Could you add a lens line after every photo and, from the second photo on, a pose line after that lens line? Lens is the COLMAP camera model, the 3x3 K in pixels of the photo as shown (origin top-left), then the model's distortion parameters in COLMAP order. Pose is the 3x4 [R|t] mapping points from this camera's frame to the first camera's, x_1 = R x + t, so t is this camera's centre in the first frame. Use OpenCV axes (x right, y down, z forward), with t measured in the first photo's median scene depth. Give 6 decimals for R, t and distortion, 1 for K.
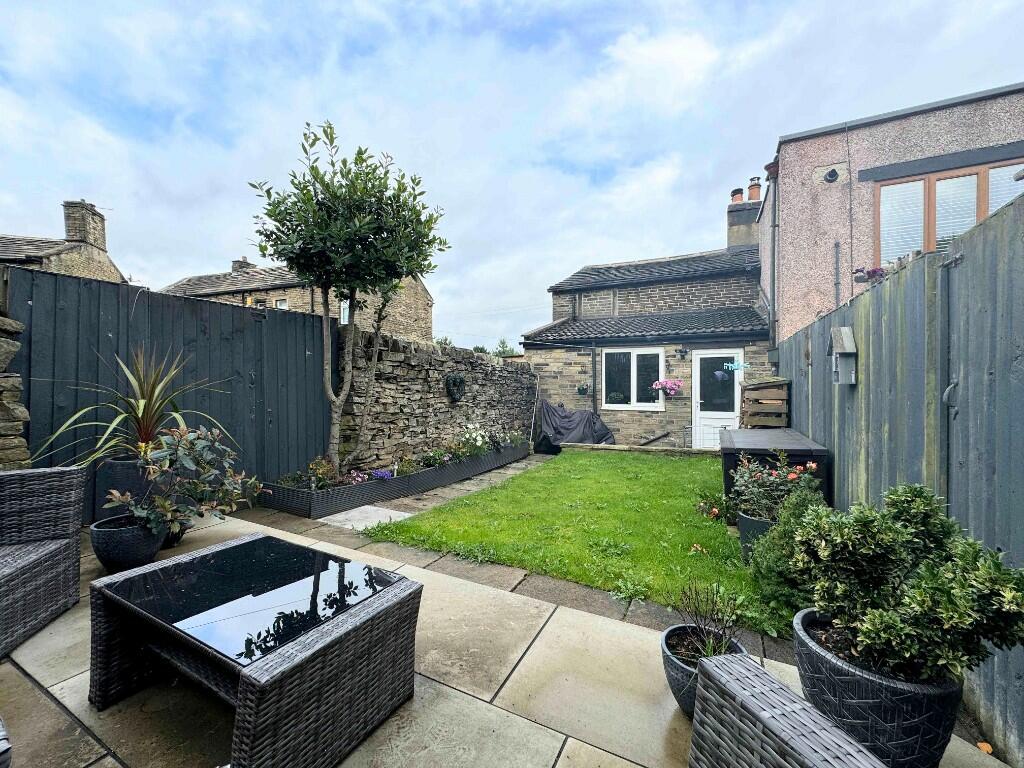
lens RADIAL K [[407.7, 0, 512.0], [0, 407.7, 384.0], [0, 0, 1]] dist [-0.000089, -0.000018]
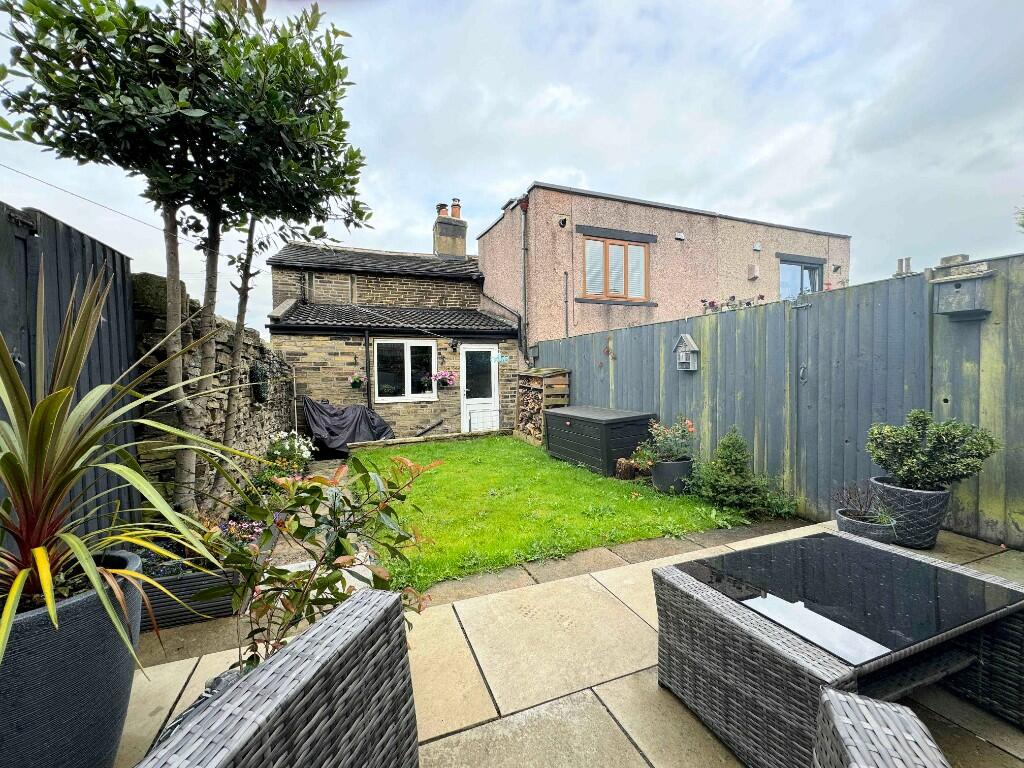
lens RADIAL K [[407.7, 0, 512.0], [0, 407.7, 384.0], [0, 0, 1]] dist [-0.000089, -0.000018]
pose [[0.671923, -0.030144, 0.740008, -0.271516], [0.018157, 0.999542, 0.024229, 0.001045], [-0.740399, -0.002844, 0.672162, 0.139884]]
